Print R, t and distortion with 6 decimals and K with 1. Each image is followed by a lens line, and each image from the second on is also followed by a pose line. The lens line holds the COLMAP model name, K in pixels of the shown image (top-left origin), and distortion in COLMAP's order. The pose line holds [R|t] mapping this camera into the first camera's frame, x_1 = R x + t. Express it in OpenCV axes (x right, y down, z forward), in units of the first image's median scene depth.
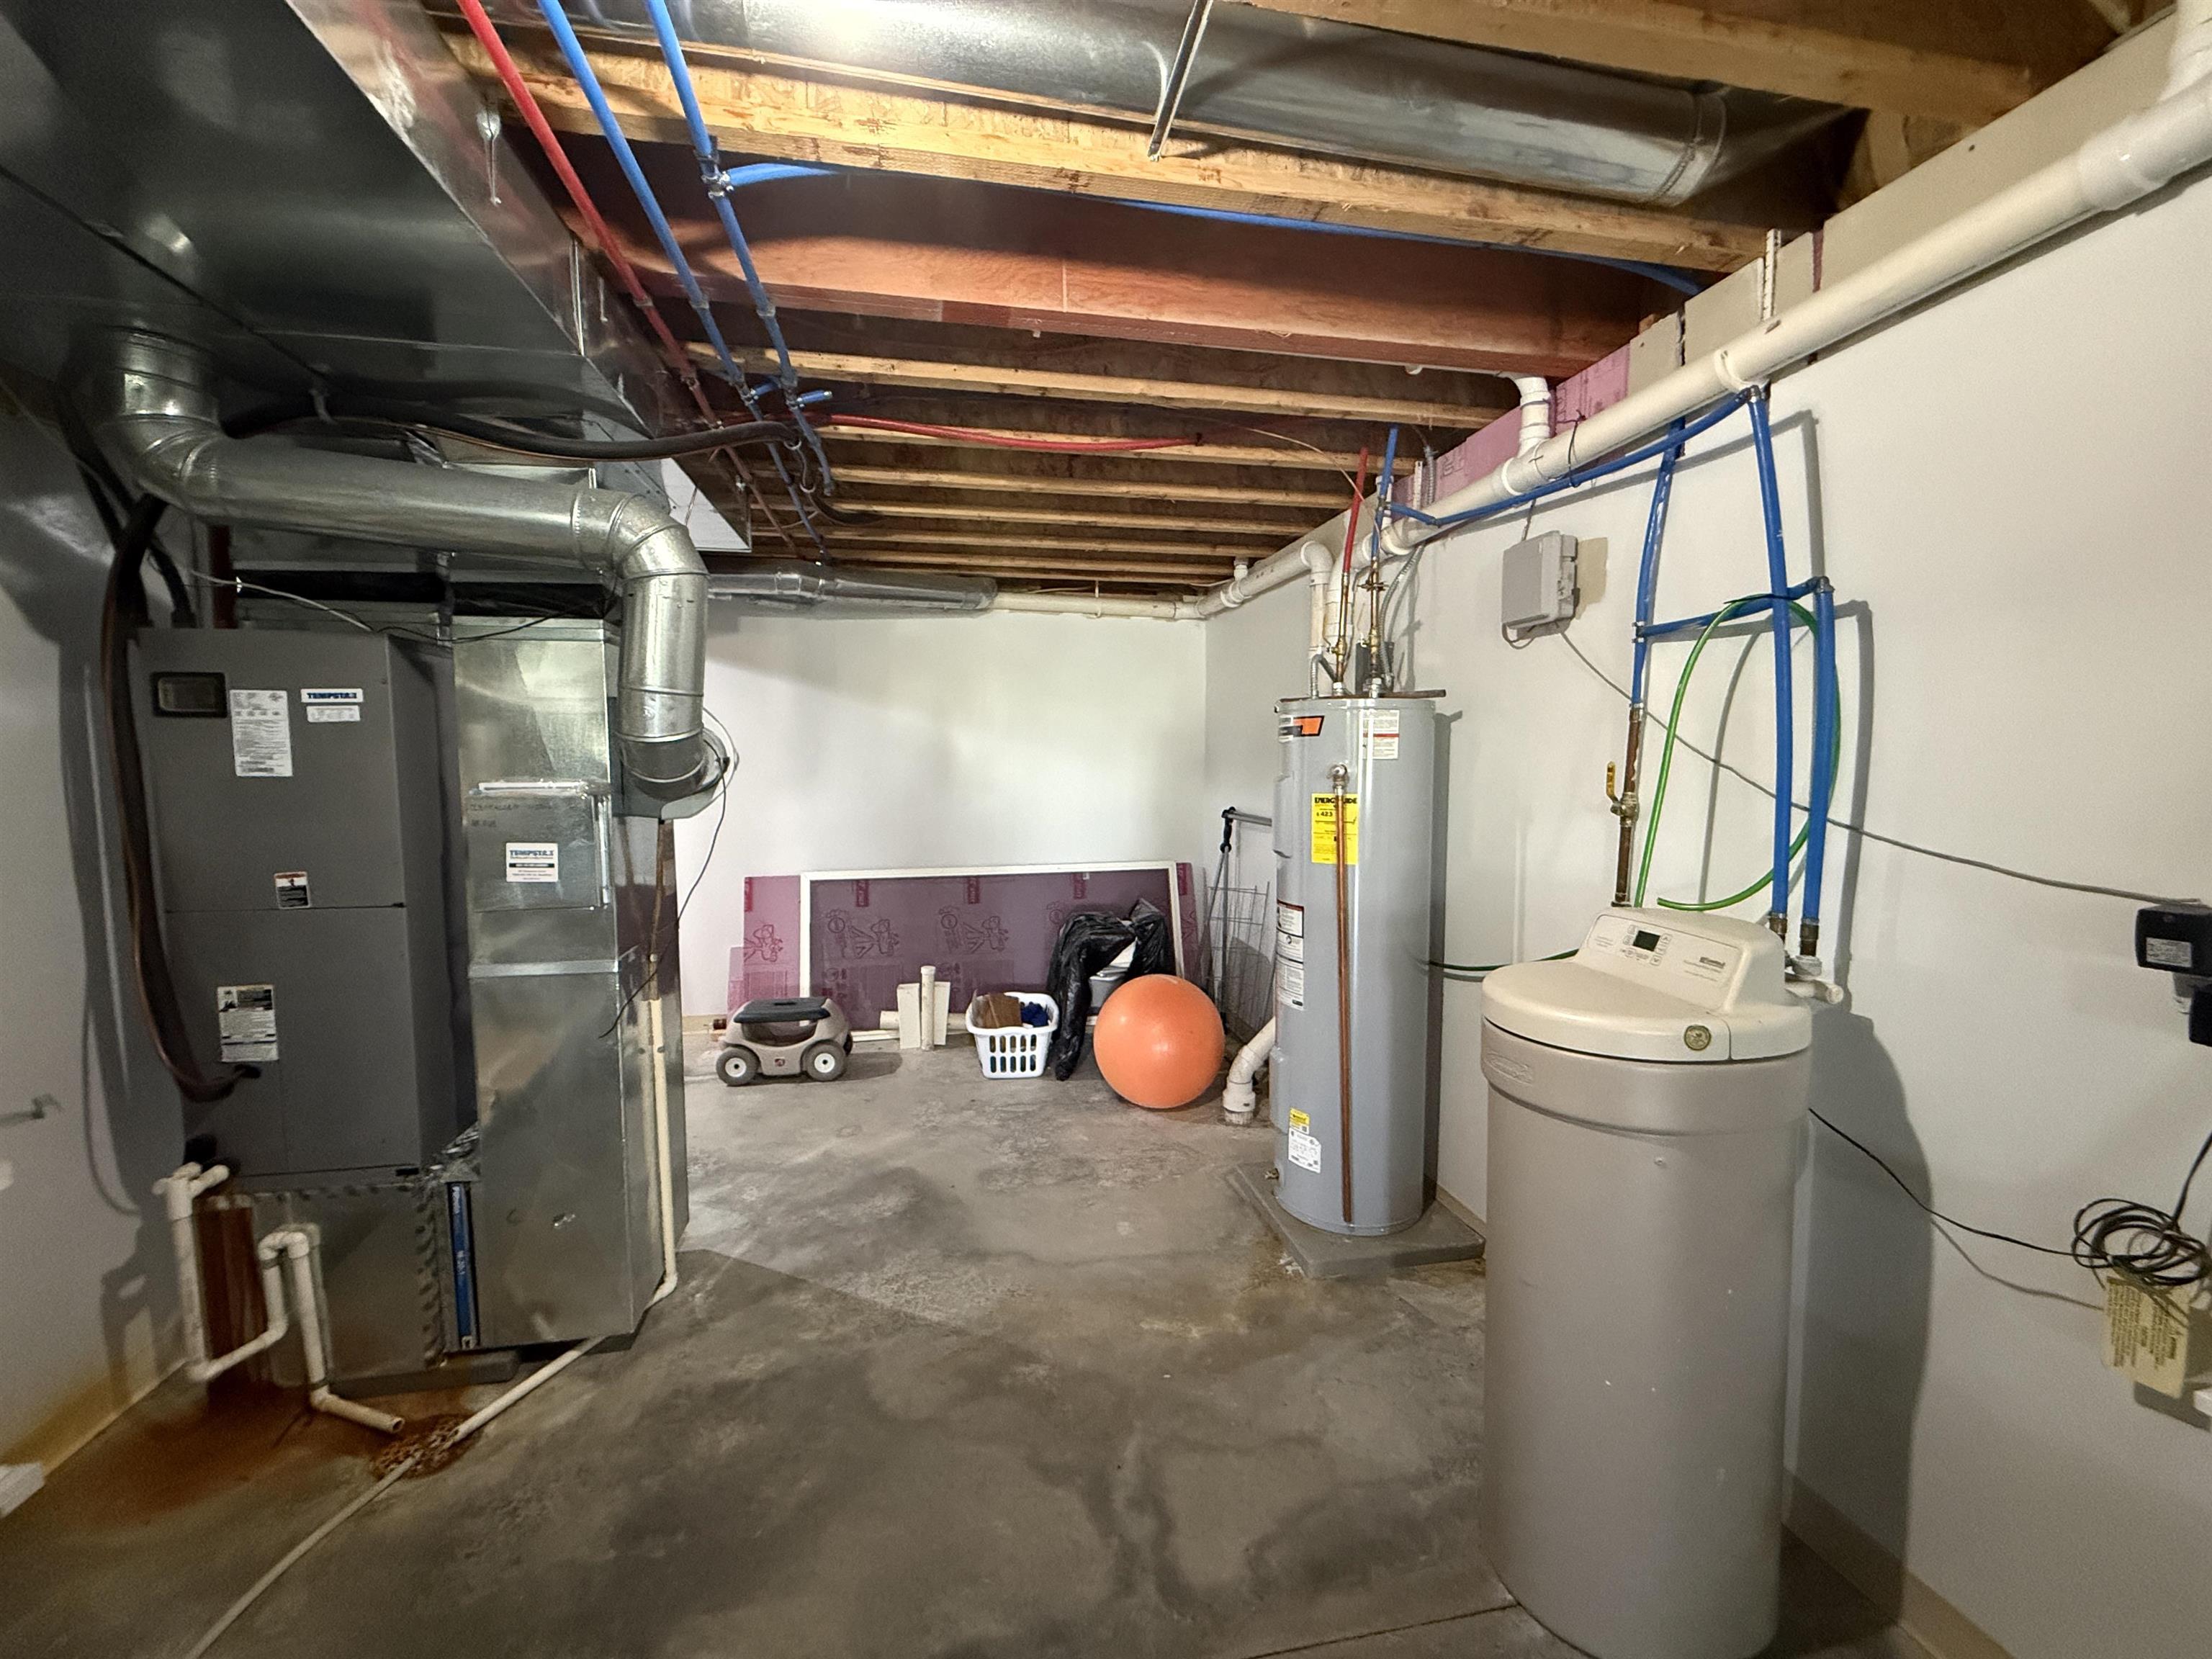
lens RADIAL K [[882.5, 0, 1106.0], [0, 882.5, 829.5], [0, 0, 1]] dist [0.000051, 0.000918]
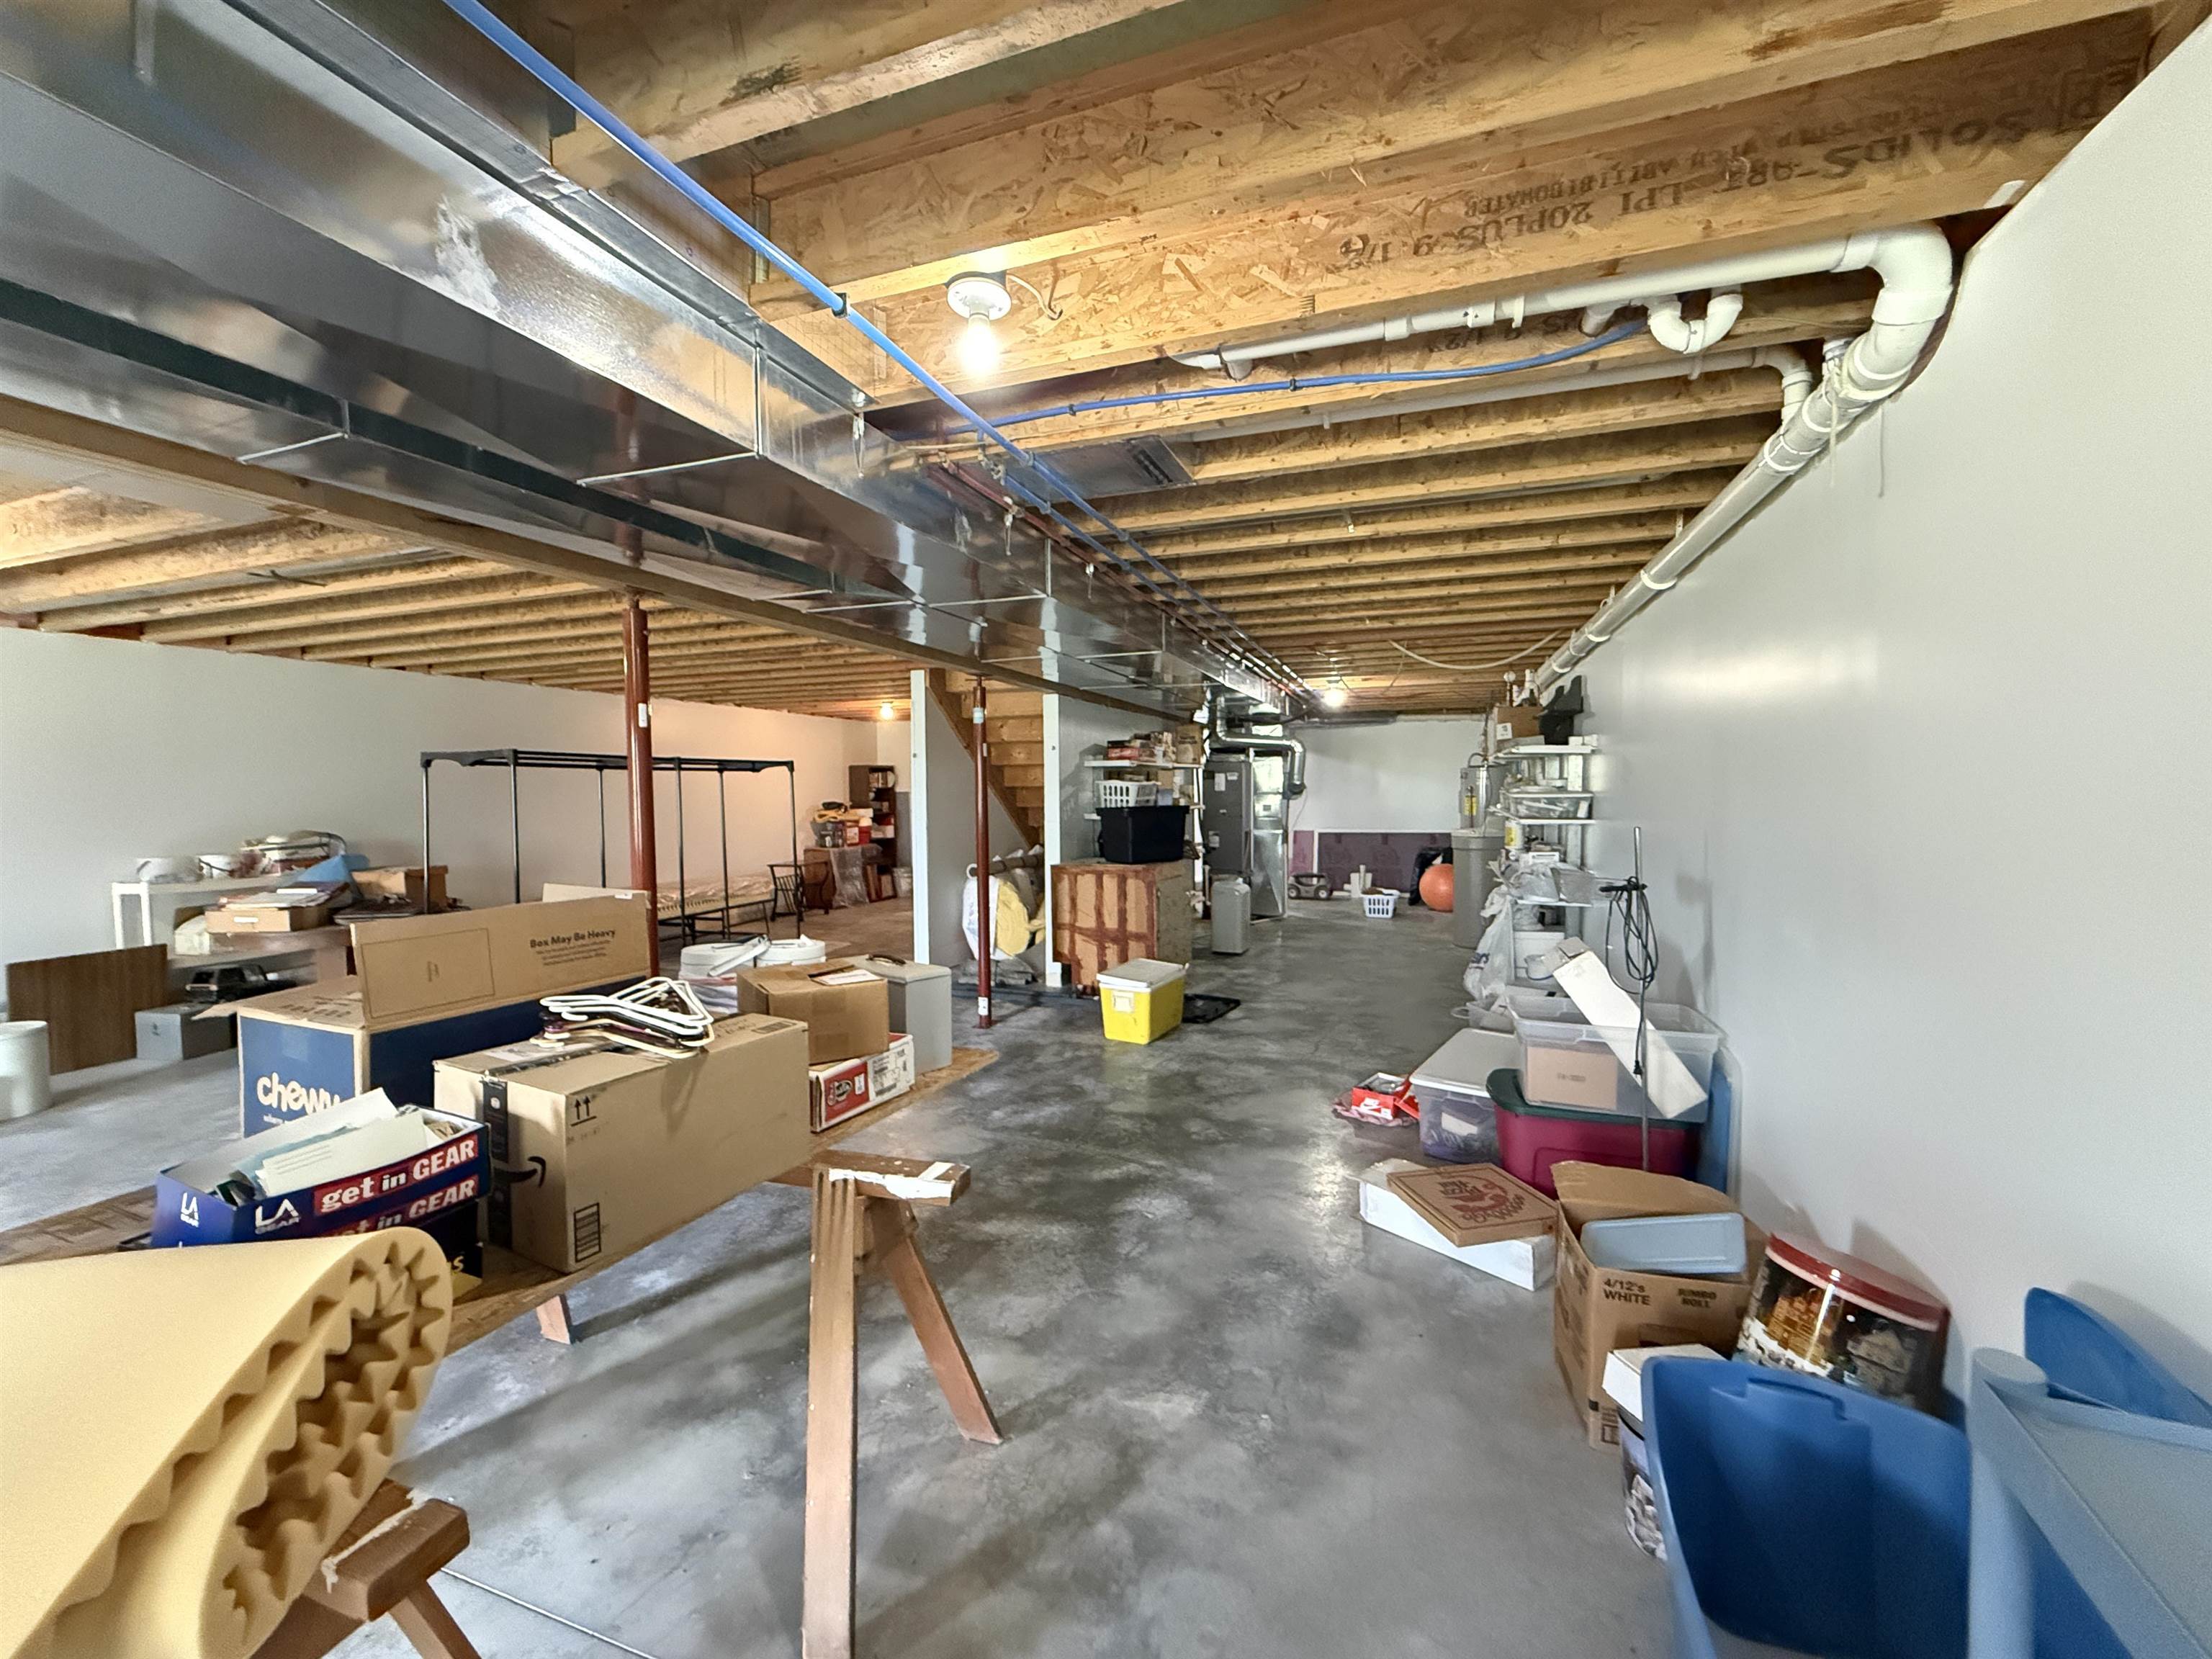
lens RADIAL K [[882.5, 0, 1106.0], [0, 882.5, 829.5], [0, 0, 1]] dist [0.000051, 0.000918]
pose [[0.855134, 0.015596, -0.518172, 0.501703], [-0.029994, 0.999361, -0.019419, 0.125307], [0.517538, 0.032148, 0.855056, -1.630168]]
